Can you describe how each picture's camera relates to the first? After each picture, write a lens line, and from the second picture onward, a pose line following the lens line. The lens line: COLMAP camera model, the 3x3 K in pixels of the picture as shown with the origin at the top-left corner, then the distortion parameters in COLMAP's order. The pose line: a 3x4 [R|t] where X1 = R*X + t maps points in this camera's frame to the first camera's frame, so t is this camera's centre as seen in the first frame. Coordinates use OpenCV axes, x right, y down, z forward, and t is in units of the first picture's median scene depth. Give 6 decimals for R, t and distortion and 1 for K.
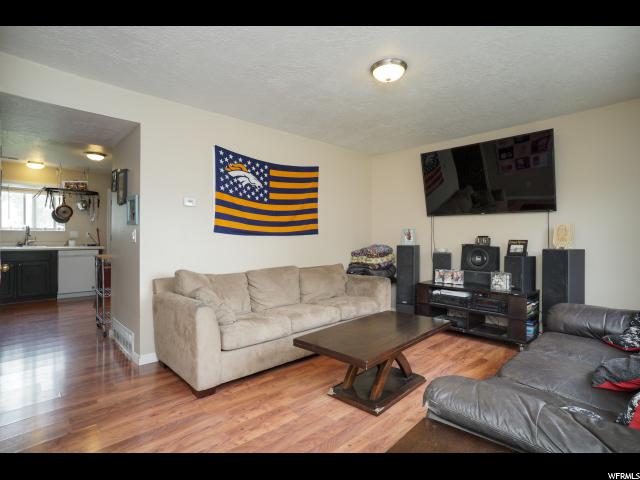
lens RADIAL K [[340.4, 0, 344.2], [0, 340.4, 240.3], [0, 0, 1]] dist [-0.026102, 0.006625]
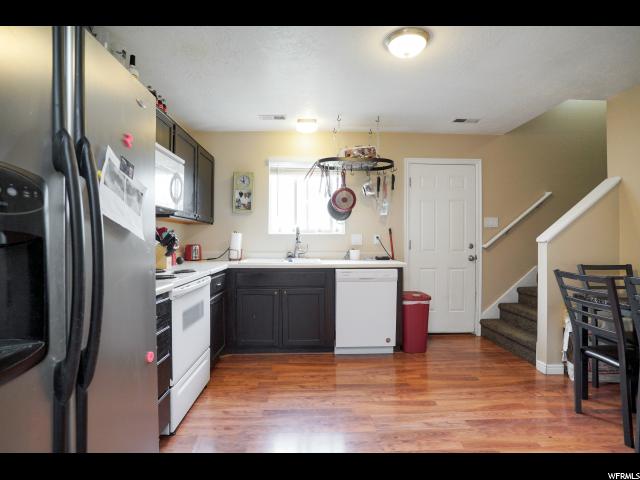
lens RADIAL K [[340.4, 0, 320.5], [0, 340.4, 240.5], [0, 0, 1]] dist [-0.026102, 0.006625]
pose [[0.728199, -0.020646, -0.685054, -0.468050], [0.000218, 0.999553, -0.029892, 0.001562], [0.685365, 0.021619, 0.727878, 0.551863]]
